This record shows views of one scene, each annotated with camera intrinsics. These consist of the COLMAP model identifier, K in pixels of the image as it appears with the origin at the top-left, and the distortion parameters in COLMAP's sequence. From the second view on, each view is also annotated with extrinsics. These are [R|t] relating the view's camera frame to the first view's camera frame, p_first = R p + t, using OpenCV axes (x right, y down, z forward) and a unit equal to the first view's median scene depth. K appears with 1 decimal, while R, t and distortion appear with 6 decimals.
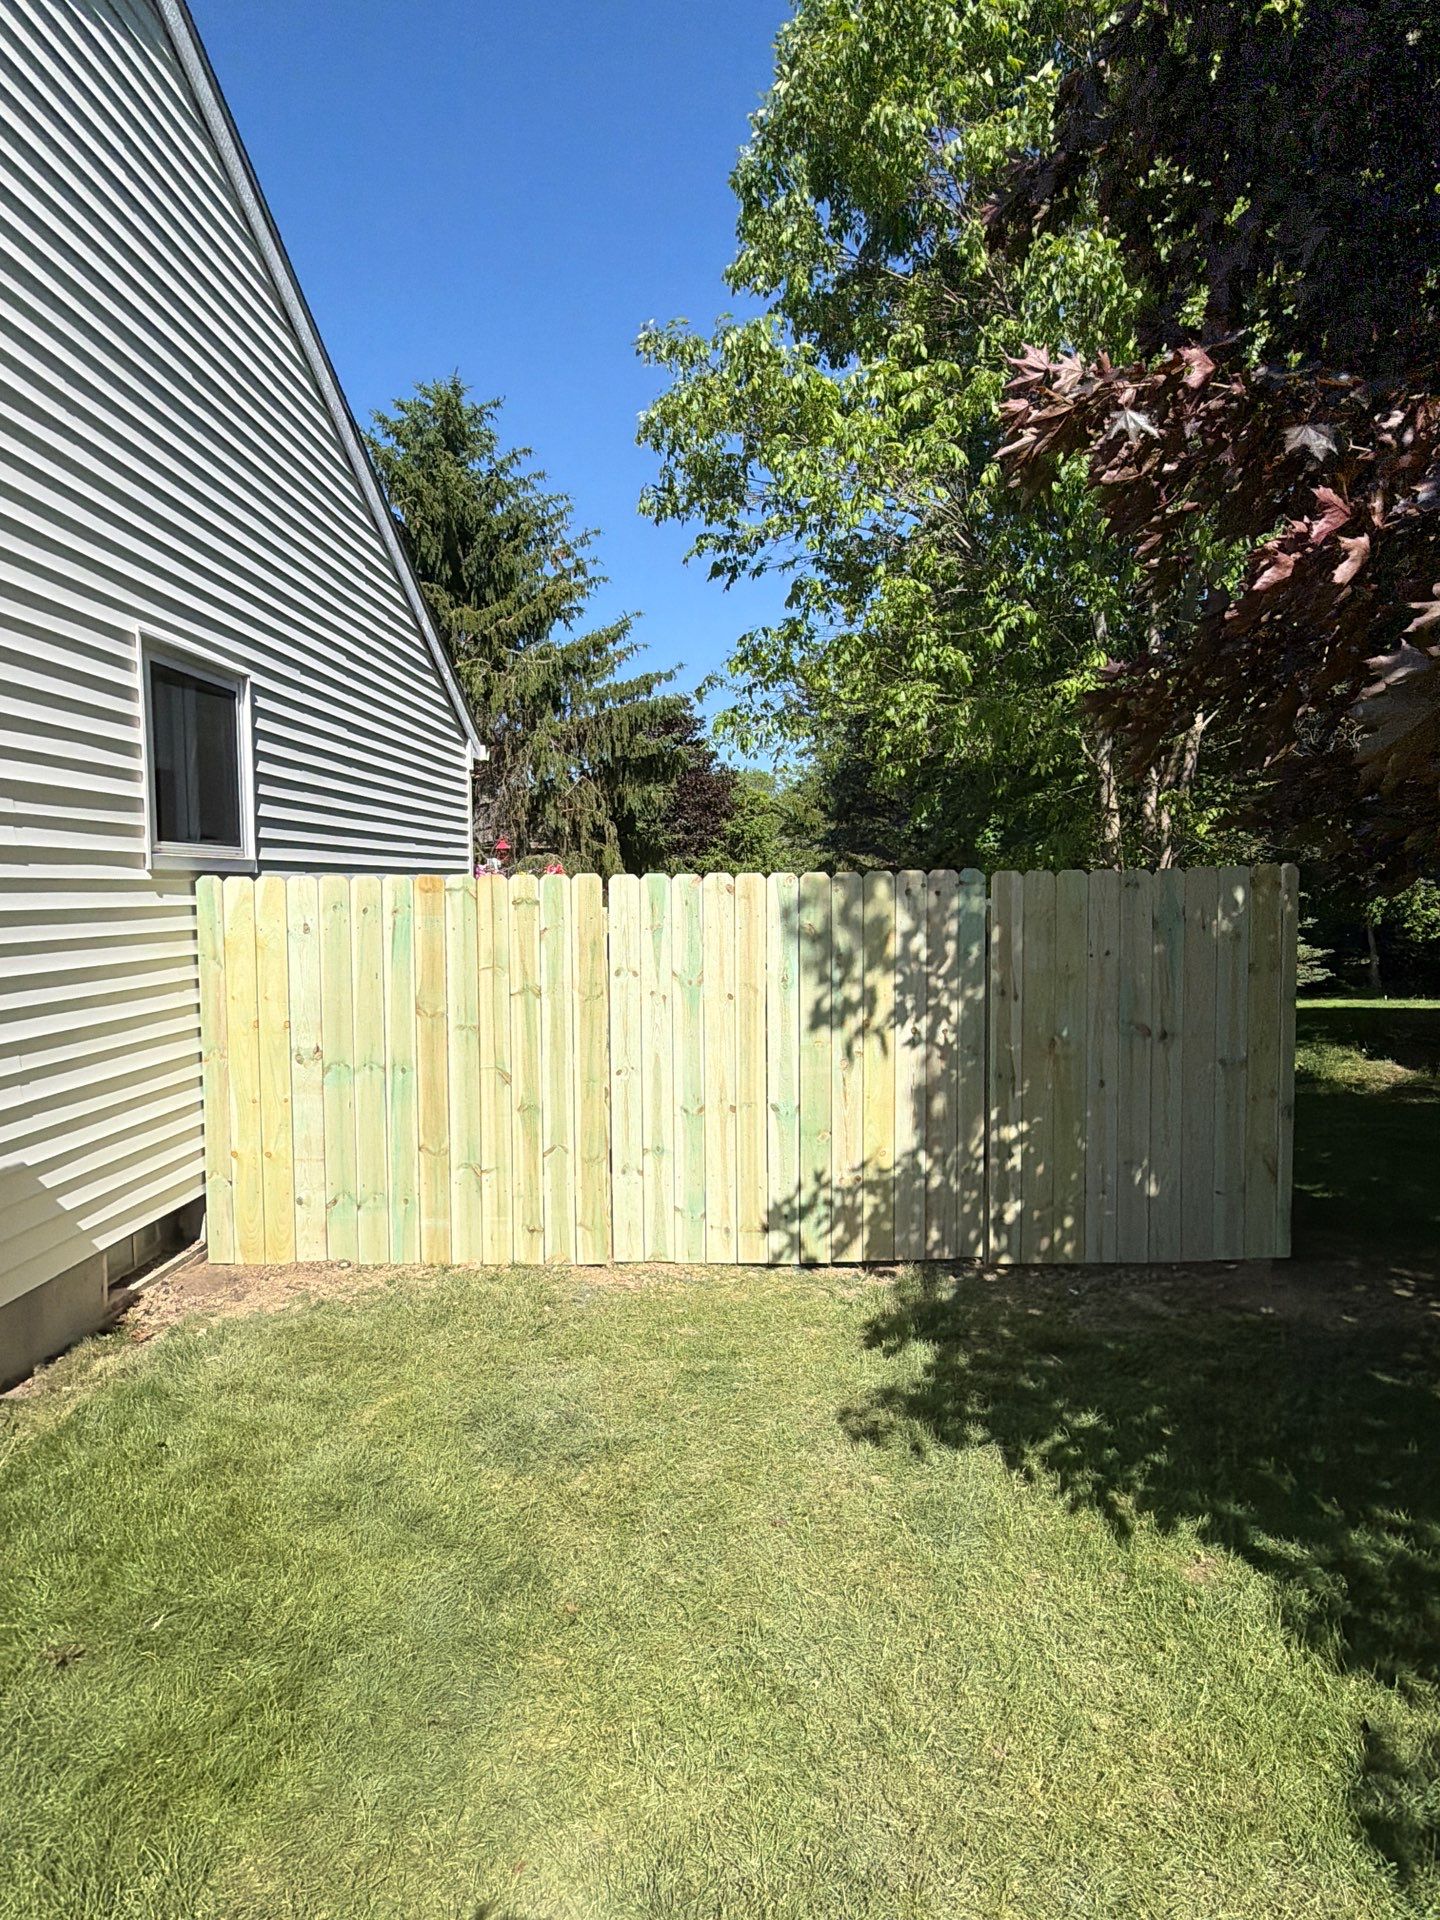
lens RADIAL K [[1098.5, 0, 720.0], [0, 1098.5, 960.0], [0, 0, 1]] dist [-0.005360, -0.001174]
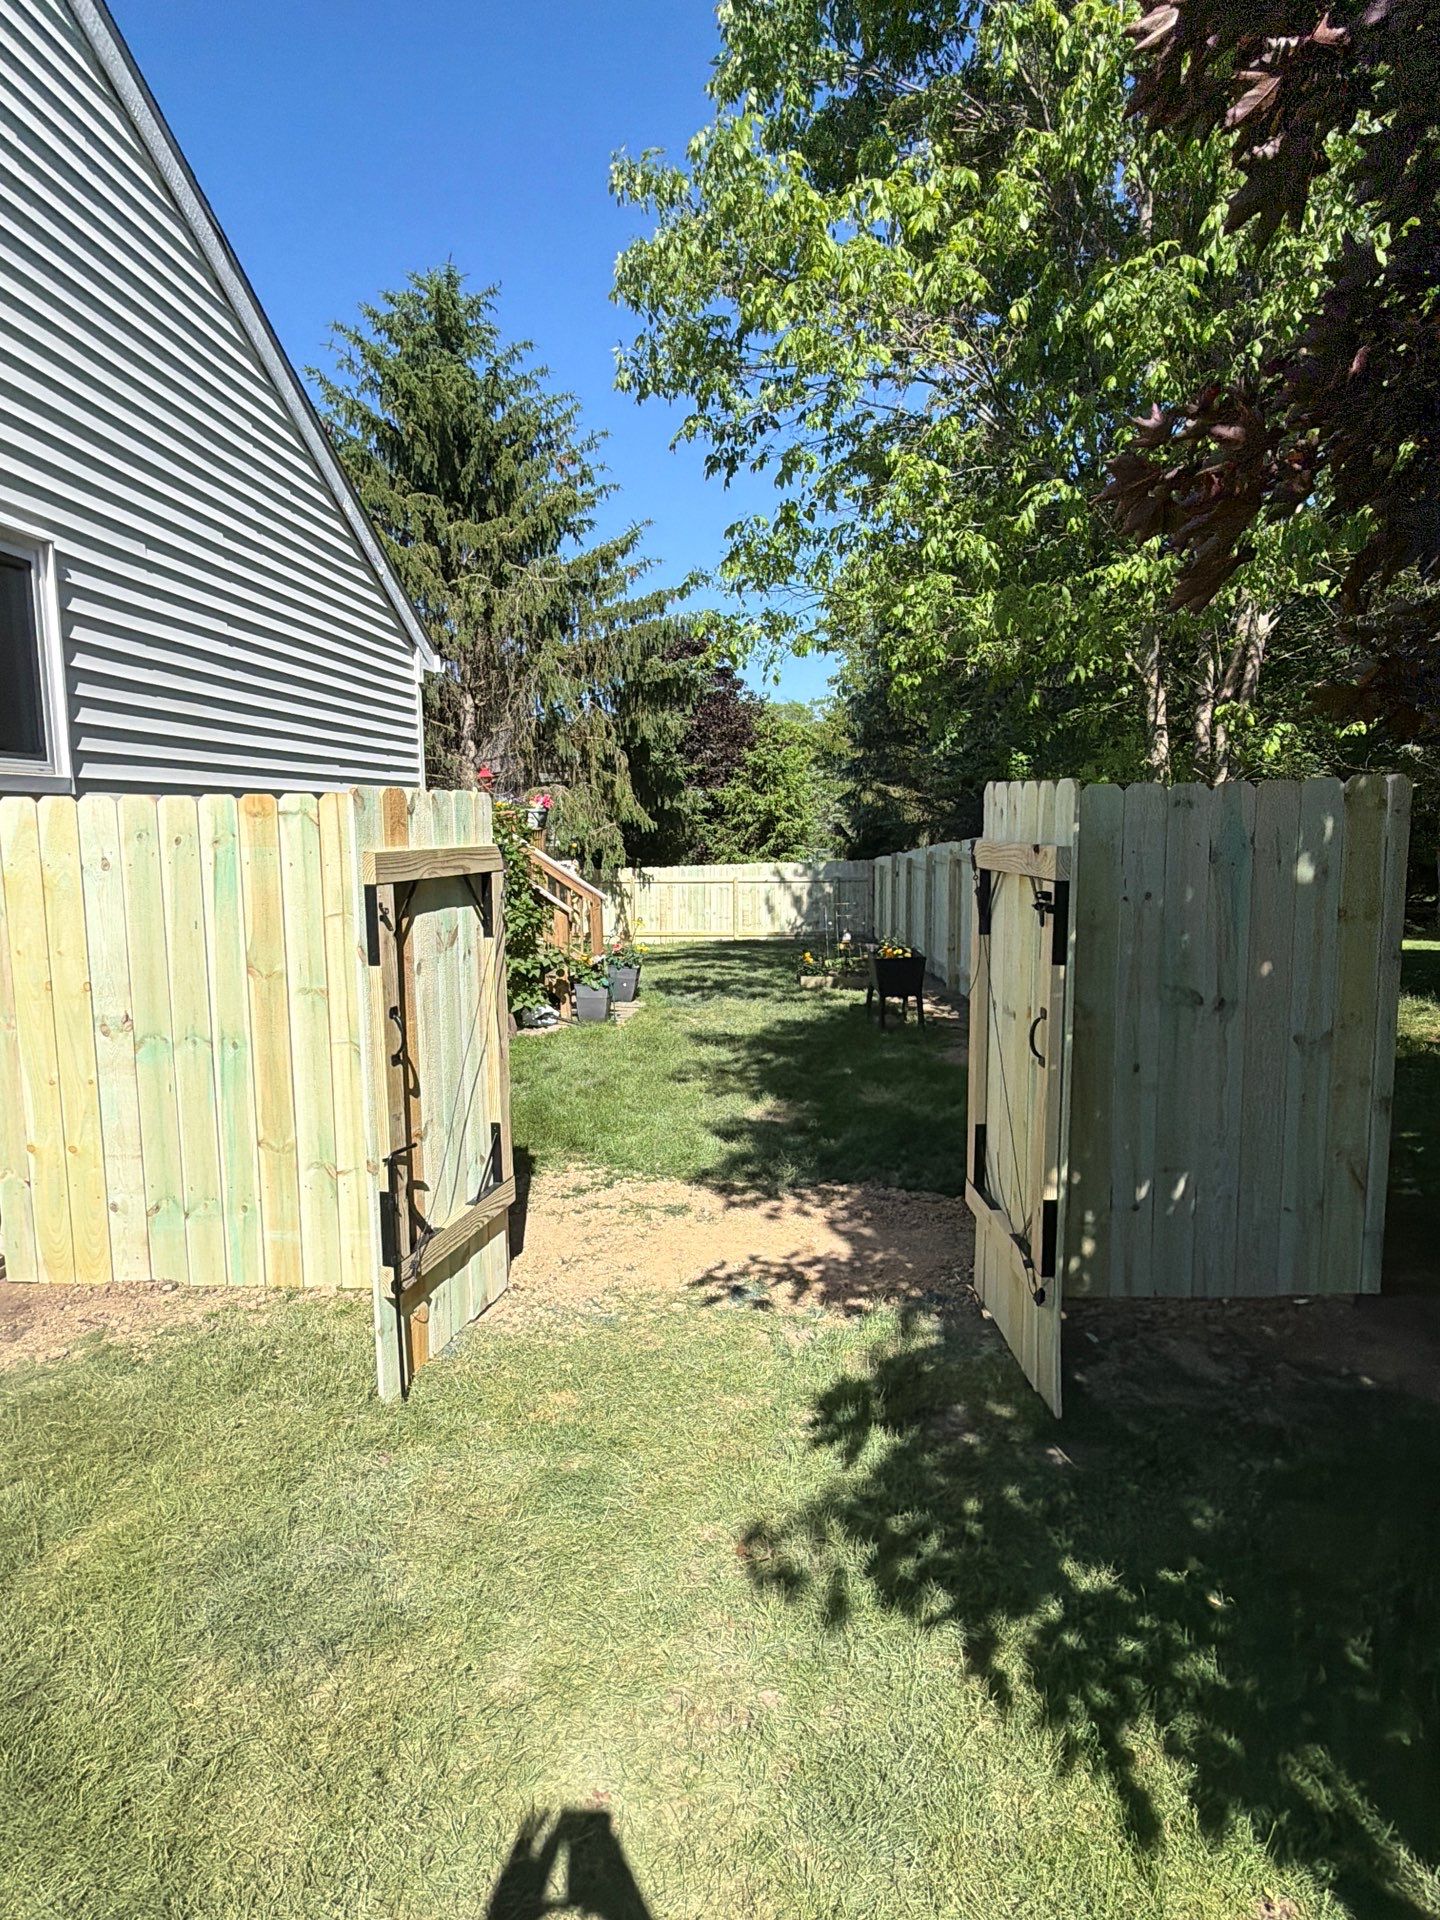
lens RADIAL K [[1098.5, 0, 720.0], [0, 1098.5, 960.0], [0, 0, 1]] dist [-0.005360, -0.001174]
pose [[0.999372, 0.002041, -0.035380, 0.044198], [0.000023, 0.998303, 0.058230, -0.003041], [0.035439, -0.058195, 0.997676, 0.120082]]
